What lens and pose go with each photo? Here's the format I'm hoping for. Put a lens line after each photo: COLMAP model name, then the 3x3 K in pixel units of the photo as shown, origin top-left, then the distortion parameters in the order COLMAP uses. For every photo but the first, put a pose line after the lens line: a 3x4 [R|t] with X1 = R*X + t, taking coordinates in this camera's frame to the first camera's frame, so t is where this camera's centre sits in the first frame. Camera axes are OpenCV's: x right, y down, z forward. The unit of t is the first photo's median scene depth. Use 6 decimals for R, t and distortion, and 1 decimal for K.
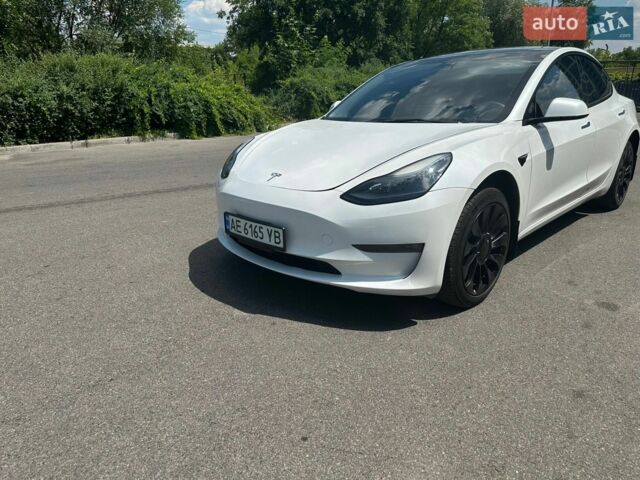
lens RADIAL K [[446.7, 0, 322.2], [0, 446.7, 243.3], [0, 0, 1]] dist [0.073290, -0.094594]
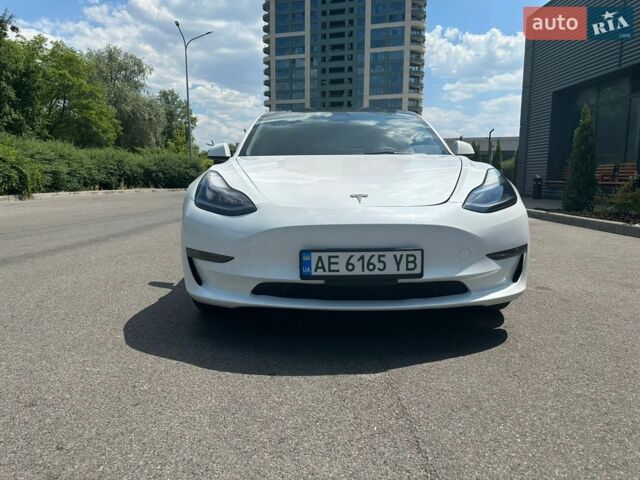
lens RADIAL K [[453.3, 0, 321.0], [0, 453.3, 237.0], [0, 0, 1]] dist [0.059987, -0.080720]
pose [[0.711019, -0.079134, 0.698706, -0.183496], [0.215251, 0.970441, -0.109135, -0.000647], [-0.669417, 0.227994, 0.707036, 0.115611]]
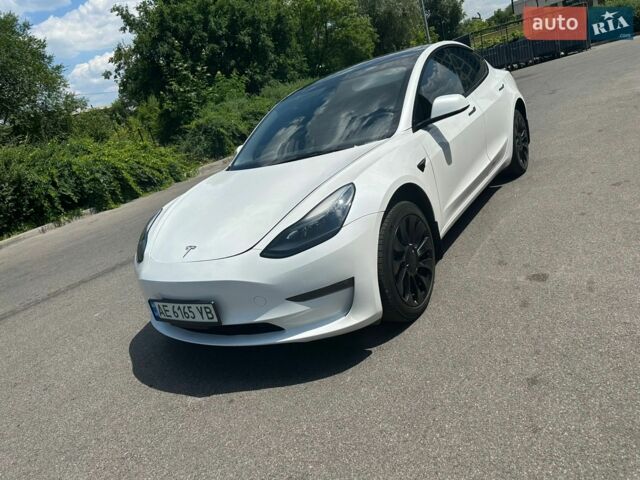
lens RADIAL K [[447.3, 0, 326.3], [0, 447.3, 245.4], [0, 0, 1]] dist [0.052644, -0.059084]
pose [[0.950868, -0.286725, 0.116785, 0.015468], [0.290090, 0.956917, -0.012546, -0.015300], [-0.108156, 0.045808, 0.993078, 0.002402]]
